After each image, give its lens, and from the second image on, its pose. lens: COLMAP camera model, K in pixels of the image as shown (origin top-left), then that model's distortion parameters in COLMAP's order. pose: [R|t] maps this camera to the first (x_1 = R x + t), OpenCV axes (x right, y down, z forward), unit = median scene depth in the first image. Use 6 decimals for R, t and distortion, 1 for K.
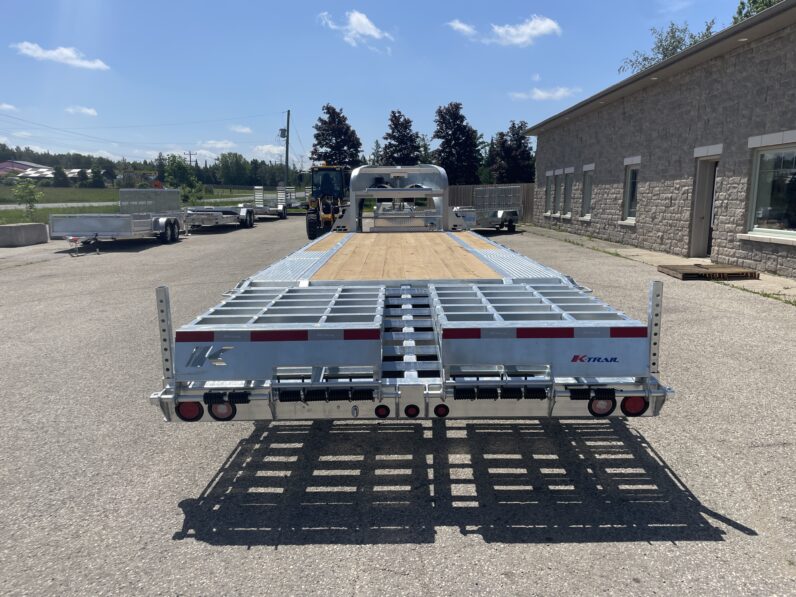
lens RADIAL K [[592.9, 0, 398.0], [0, 592.9, 298.5], [0, 0, 1]] dist [0.083389, -0.110569]
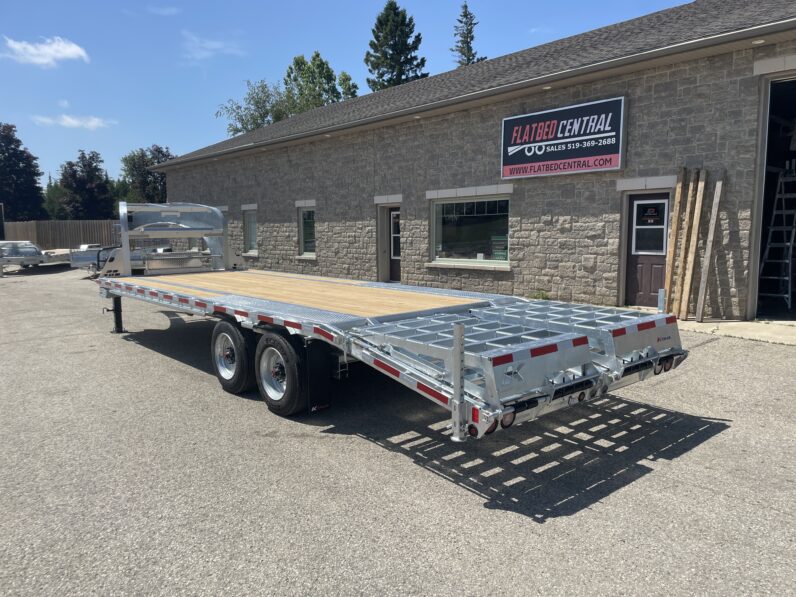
lens RADIAL K [[592.9, 0, 398.0], [0, 592.9, 298.5], [0, 0, 1]] dist [0.083389, -0.110569]
pose [[0.760096, -0.078637, 0.645035, -0.346998], [0.115665, 0.993172, -0.015218, -0.018102], [-0.639434, 0.086175, 0.764002, 0.054858]]
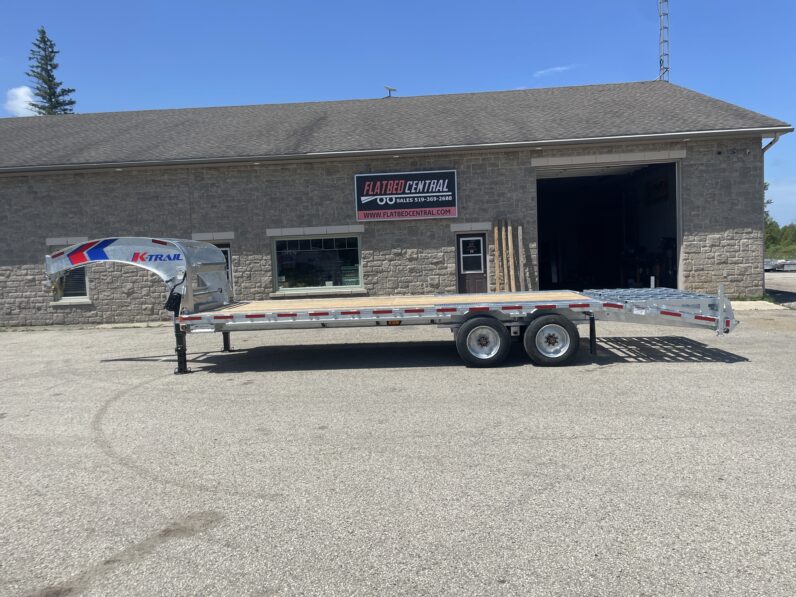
lens RADIAL K [[592.9, 0, 398.0], [0, 592.9, 298.5], [0, 0, 1]] dist [0.083389, -0.110569]
pose [[0.073070, -0.066553, 0.995104, -0.902804], [0.209289, 0.976577, 0.049946, -0.109938], [-0.975120, 0.204615, 0.085287, 0.616212]]
